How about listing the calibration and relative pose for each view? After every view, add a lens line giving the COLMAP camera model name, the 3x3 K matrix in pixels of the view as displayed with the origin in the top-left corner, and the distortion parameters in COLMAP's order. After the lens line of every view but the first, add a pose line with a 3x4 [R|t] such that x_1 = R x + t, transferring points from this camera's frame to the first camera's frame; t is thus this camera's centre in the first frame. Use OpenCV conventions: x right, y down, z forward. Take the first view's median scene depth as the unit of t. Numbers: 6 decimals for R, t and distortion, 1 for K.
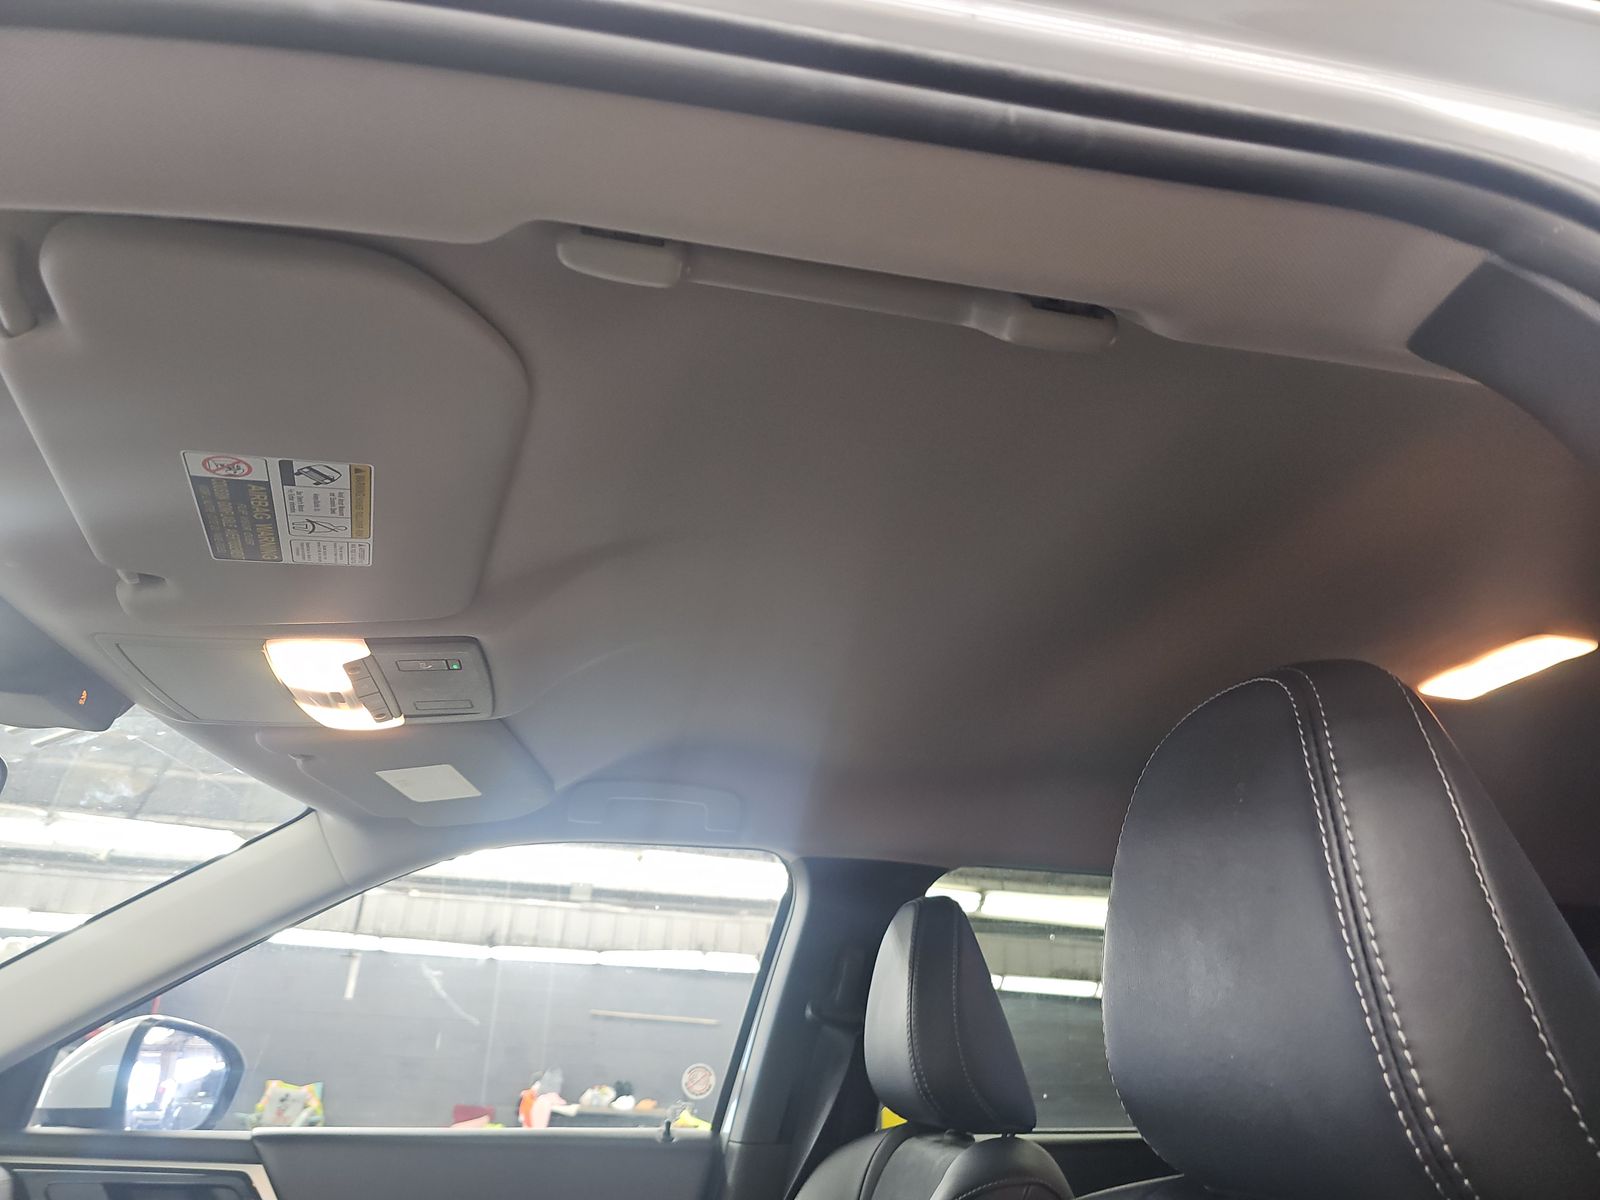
lens RADIAL K [[1053.4, 0, 798.7], [0, 1053.4, 598.9], [0, 0, 1]] dist [0.028672, -0.025772]
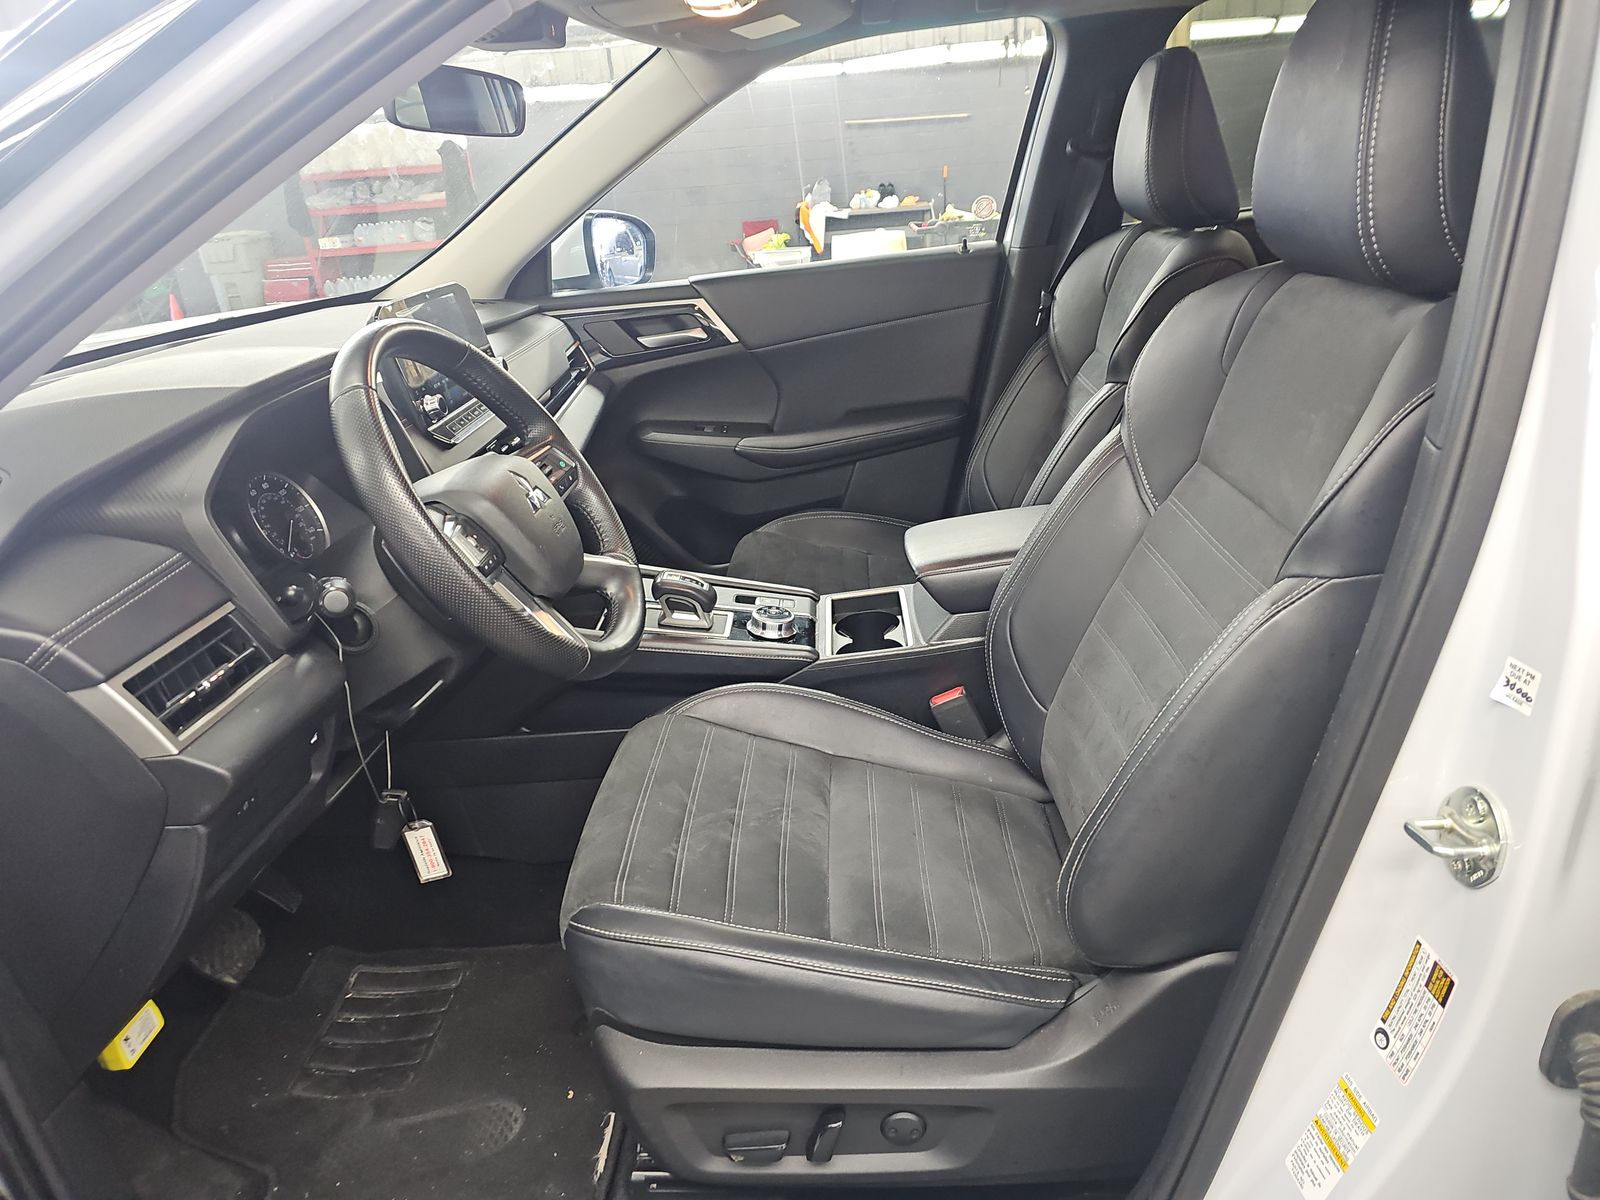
lens RADIAL K [[1053.4, 0, 771.4], [0, 1053.4, 603.4], [0, 0, 1]] dist [0.028672, -0.025772]
pose [[0.963279, -0.028189, -0.267018, -0.010294], [0.213889, 0.681723, 0.699646, -0.212558], [0.162310, -0.731067, 0.662719, -0.318899]]
